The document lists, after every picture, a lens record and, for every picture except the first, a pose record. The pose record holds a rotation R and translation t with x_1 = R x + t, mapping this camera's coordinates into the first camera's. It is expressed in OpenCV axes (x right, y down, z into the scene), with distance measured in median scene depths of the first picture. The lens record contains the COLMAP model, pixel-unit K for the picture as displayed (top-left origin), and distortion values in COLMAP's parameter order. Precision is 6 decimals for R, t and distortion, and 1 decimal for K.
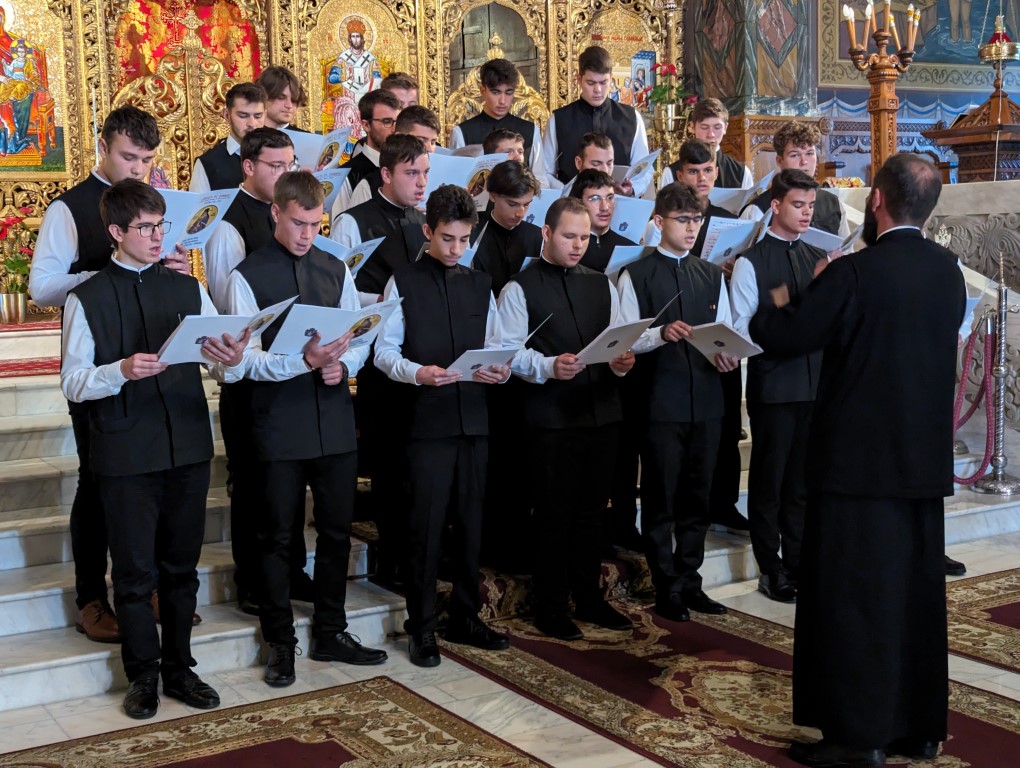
lens RADIAL K [[1438.7, 0, 510.2], [0, 1438.7, 384.7], [0, 0, 1]] dist [0.062723, 0.000000]
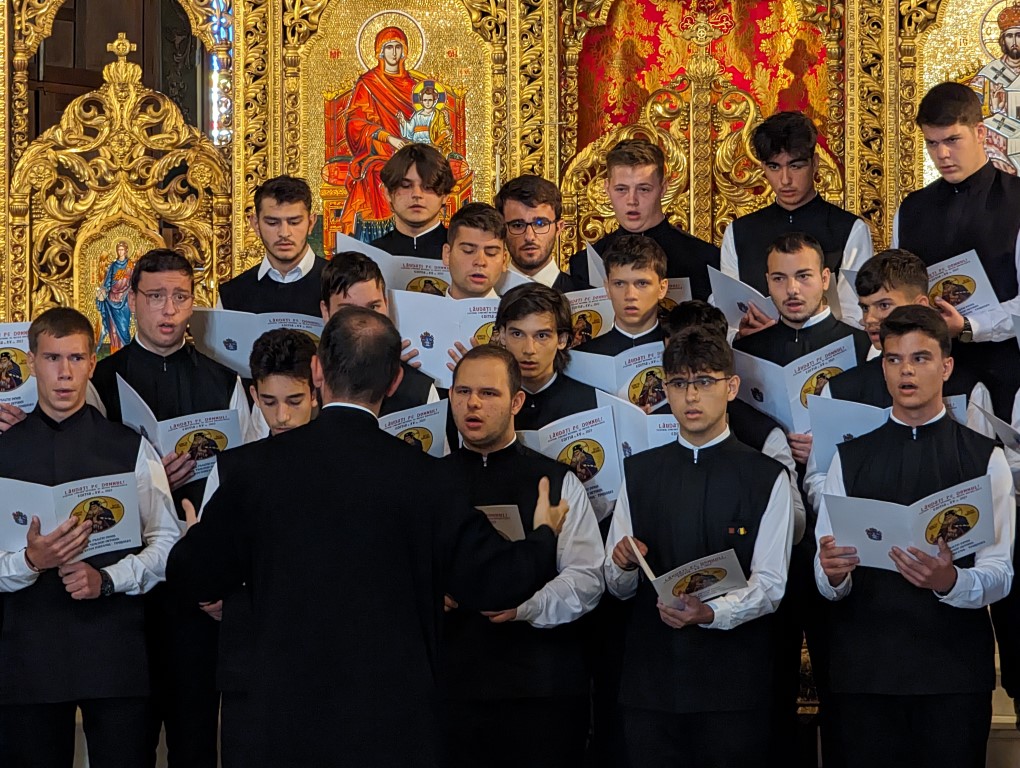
lens RADIAL K [[3616.1, 0, 524.1], [0, 3616.1, 330.7], [0, 0, 1]] dist [0.229398, 0.000000]
pose [[0.772328, 0.008601, -0.635166, 0.663136], [-0.082639, 0.992771, -0.087041, 0.003570], [0.629826, 0.119713, 0.767455, -0.161318]]
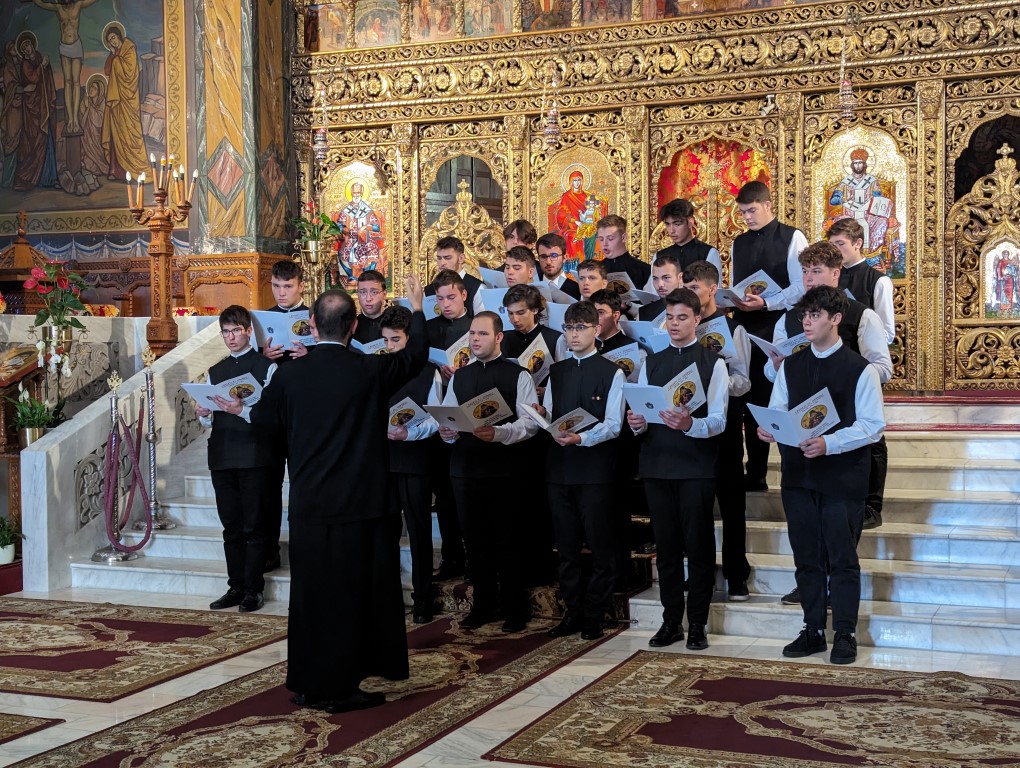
lens RADIAL K [[1438.7, 0, 500.9], [0, 1438.7, 393.0], [0, 0, 1]] dist [0.062723, 0.000000]
pose [[0.593517, 0.043609, -0.803639, 0.704314], [-0.087593, 0.996100, -0.010638, -0.023049], [0.800040, 0.076707, 0.595022, 0.108773]]
